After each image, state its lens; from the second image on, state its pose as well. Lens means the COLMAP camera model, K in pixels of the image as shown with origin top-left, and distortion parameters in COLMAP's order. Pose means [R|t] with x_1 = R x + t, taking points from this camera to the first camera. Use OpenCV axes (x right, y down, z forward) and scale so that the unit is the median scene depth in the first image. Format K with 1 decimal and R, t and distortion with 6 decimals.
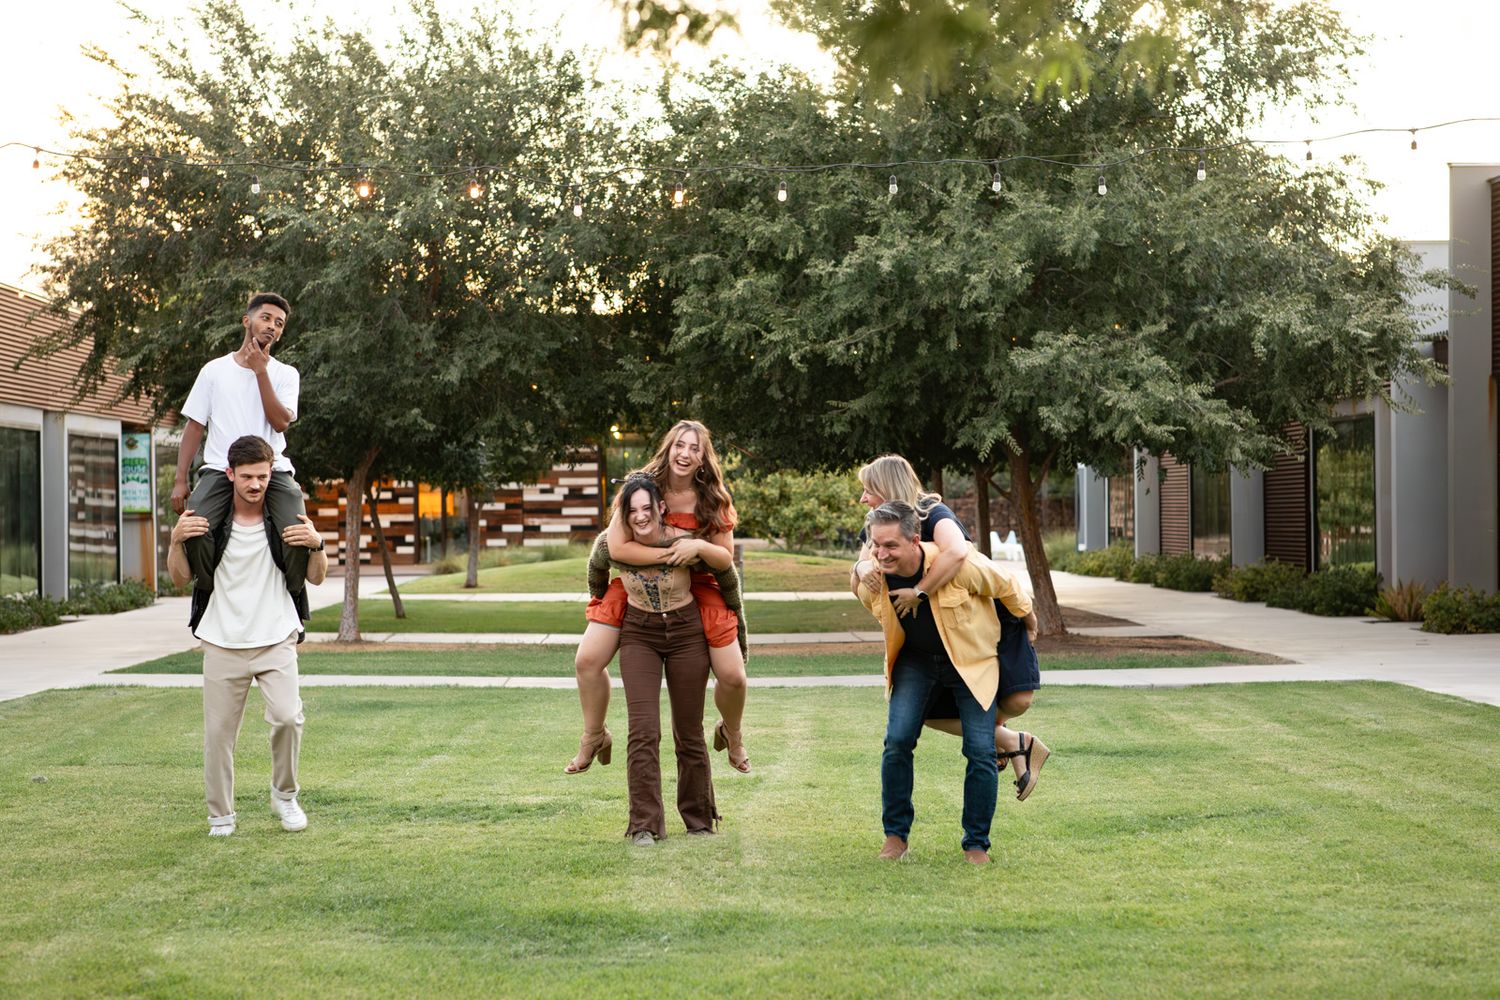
lens RADIAL K [[3646.6, 0, 750.0], [0, 3646.6, 500.0], [0, 0, 1]] dist [0.369633, 0.205433]
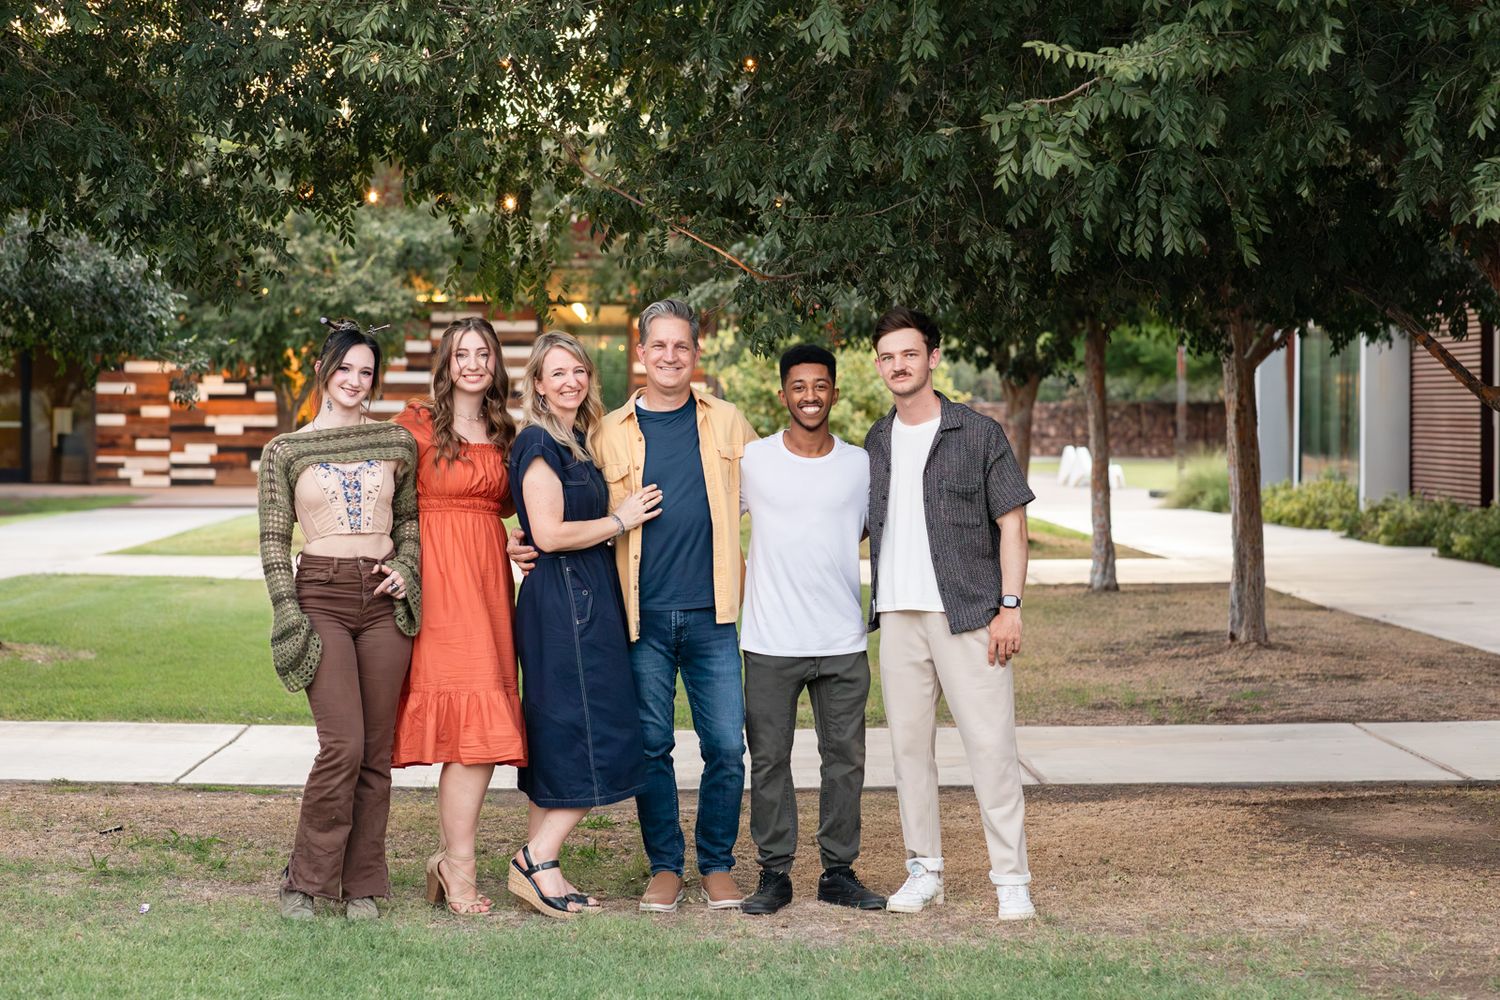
lens RADIAL K [[3646.6, 0, 750.0], [0, 3646.6, 500.0], [0, 0, 1]] dist [0.369633, 0.205433]
pose [[0.999944, 0.010550, -0.000721, 0.000585], [-0.010527, 0.999576, 0.027131, -0.000129], [0.001007, -0.027122, 0.999632, 0.325993]]
